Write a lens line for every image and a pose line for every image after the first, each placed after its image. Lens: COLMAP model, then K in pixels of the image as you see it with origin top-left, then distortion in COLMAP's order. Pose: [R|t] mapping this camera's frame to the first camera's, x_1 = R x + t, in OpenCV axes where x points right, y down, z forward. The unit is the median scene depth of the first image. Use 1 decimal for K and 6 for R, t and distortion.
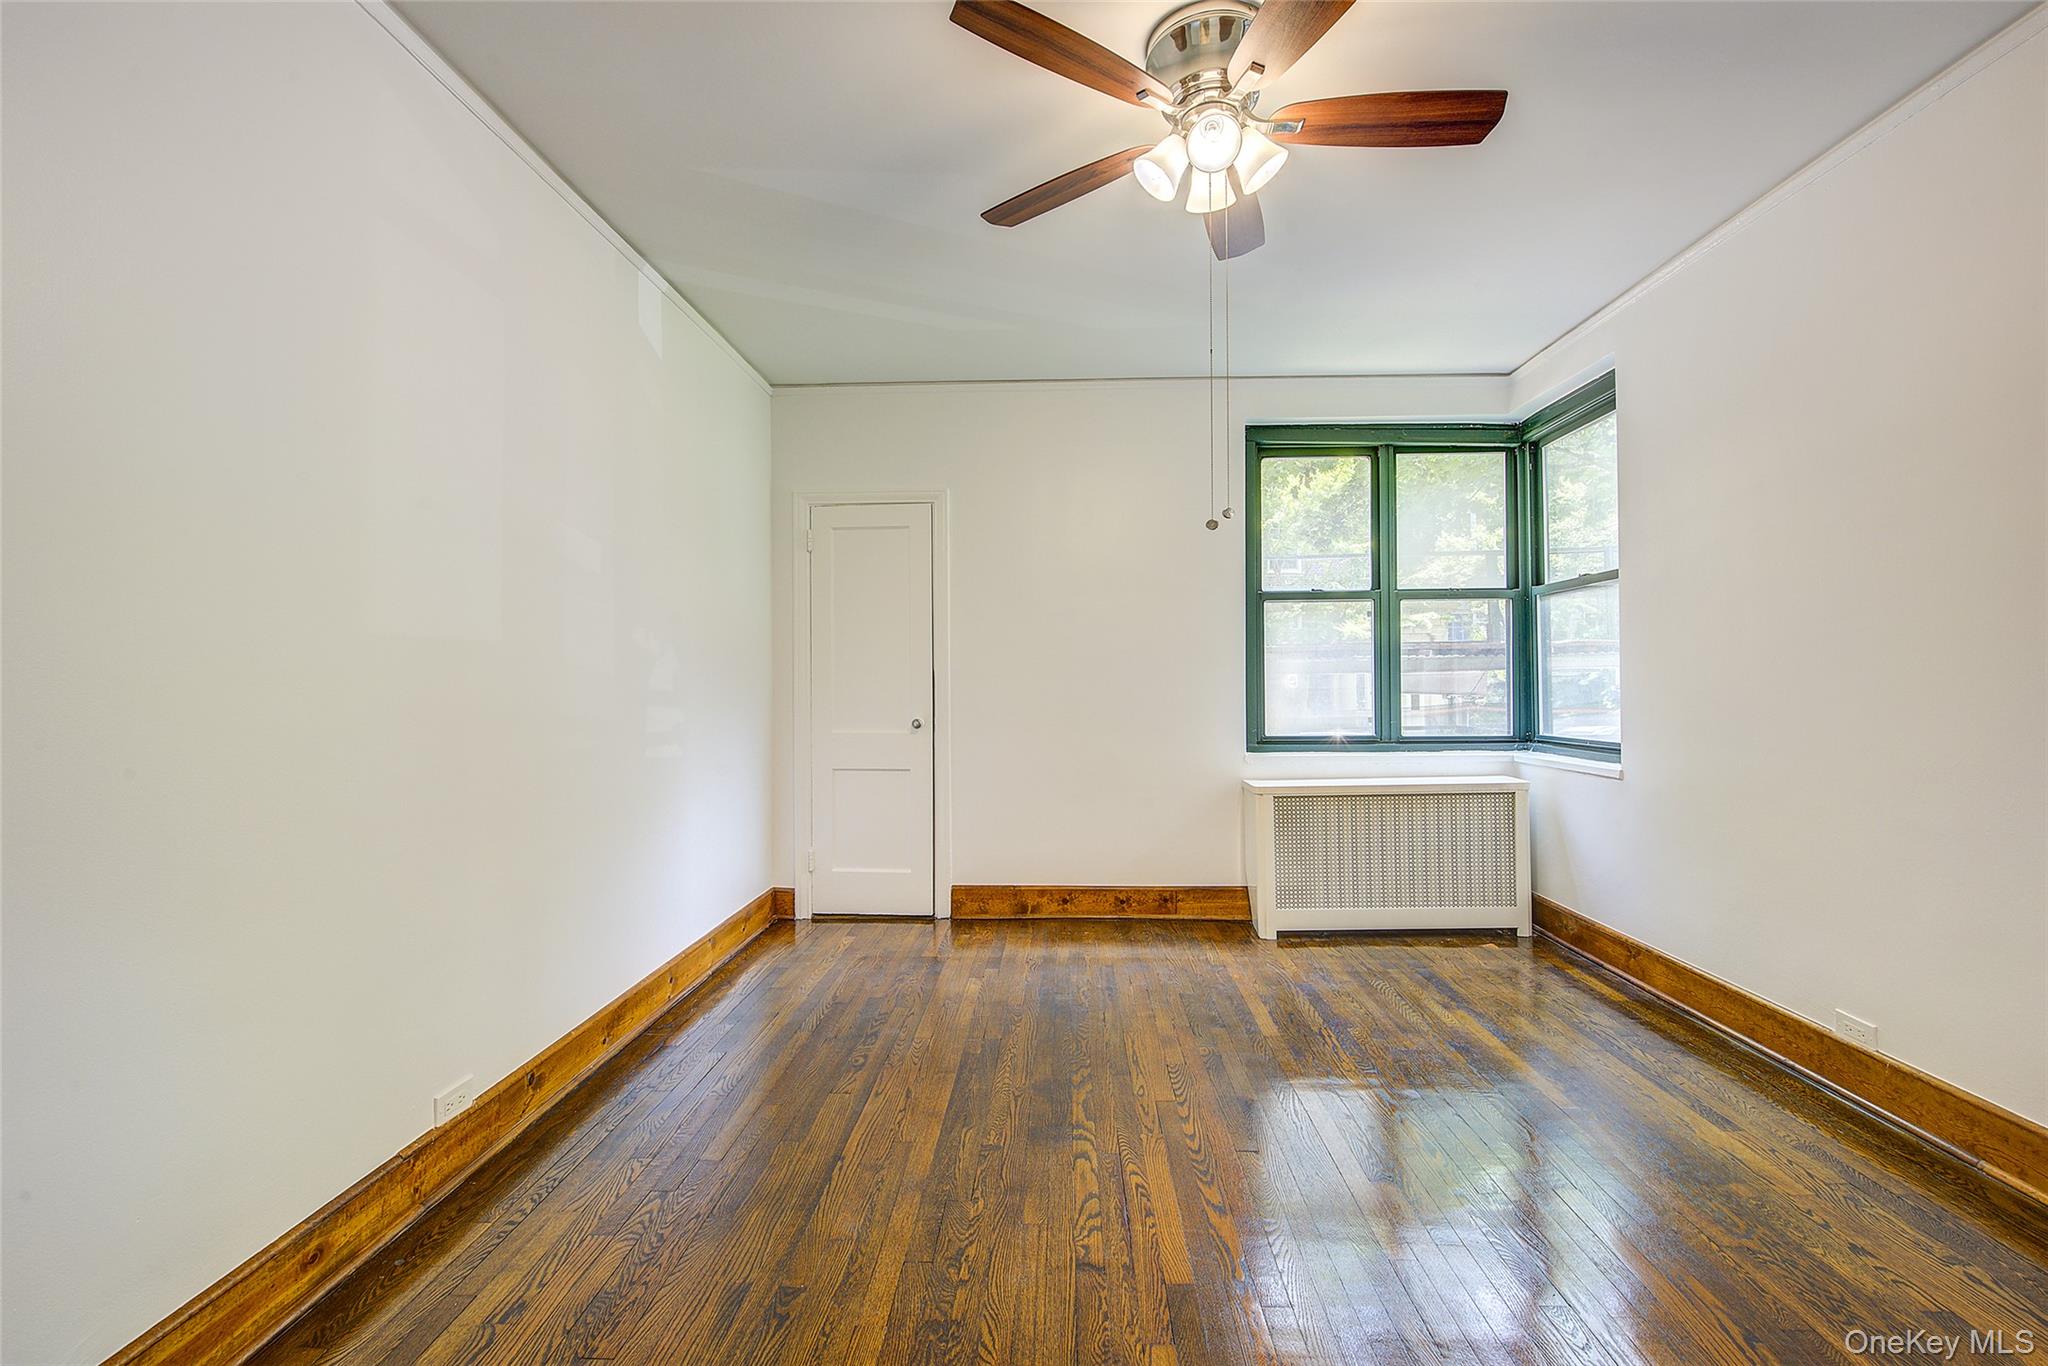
lens RADIAL K [[874.2, 0, 1031.7], [0, 874.2, 679.7], [0, 0, 1]] dist [0.000753, -0.002580]
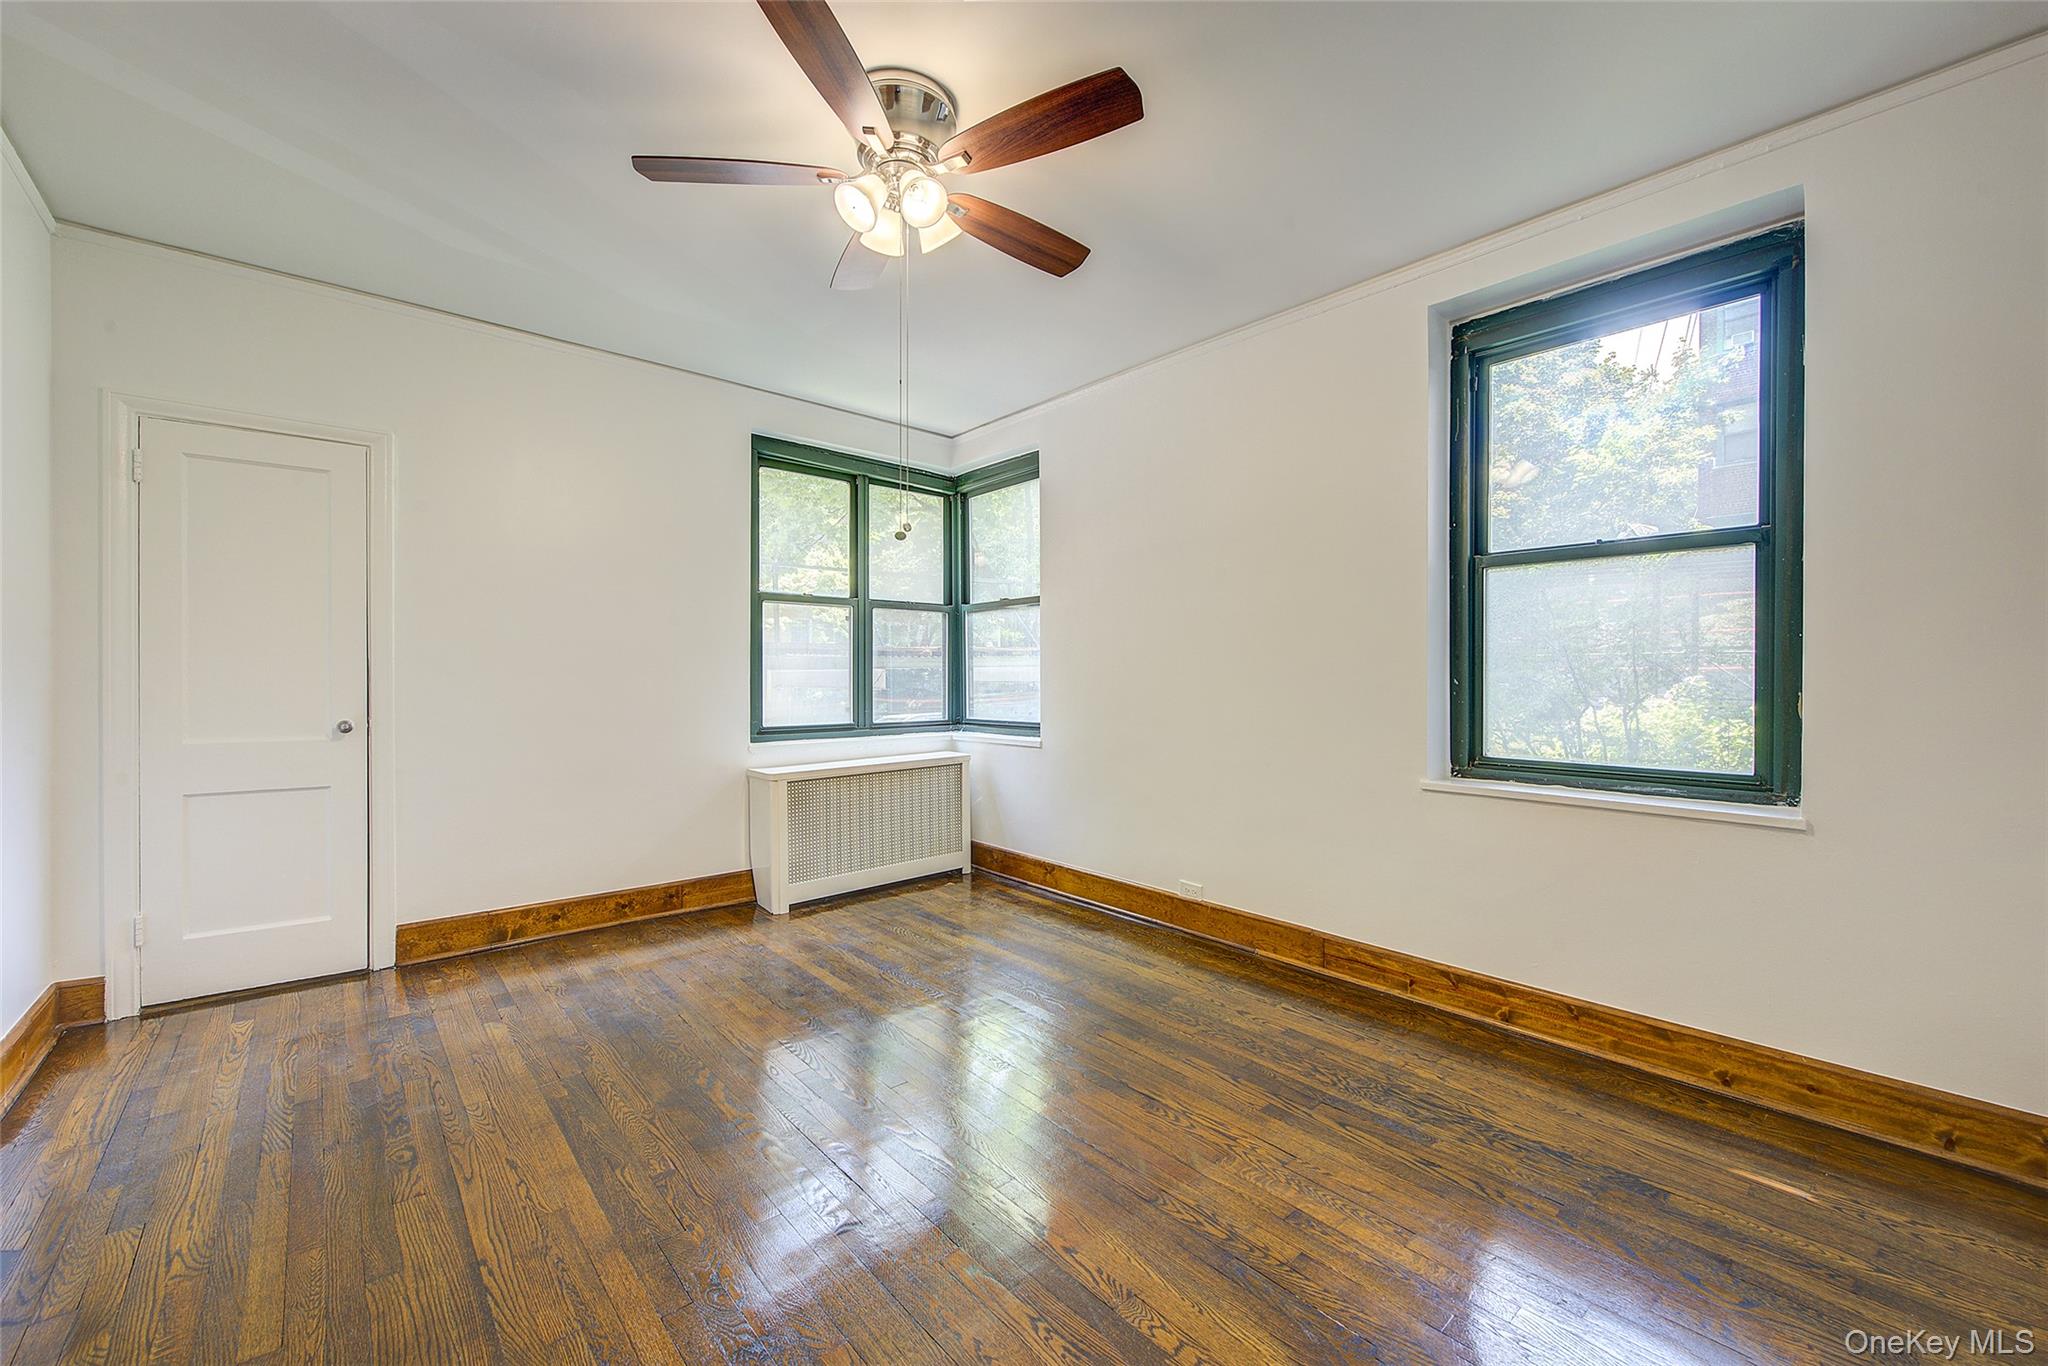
lens RADIAL K [[811.5, 0, 1024.0], [0, 811.5, 679.8], [0, 0, 1]] dist [0.001673, -0.001945]
pose [[0.728597, 0.004184, 0.684930, -0.199990], [-0.006986, 0.999975, 0.001324, 0.003412], [-0.684907, -0.005750, 0.728608, 0.063548]]
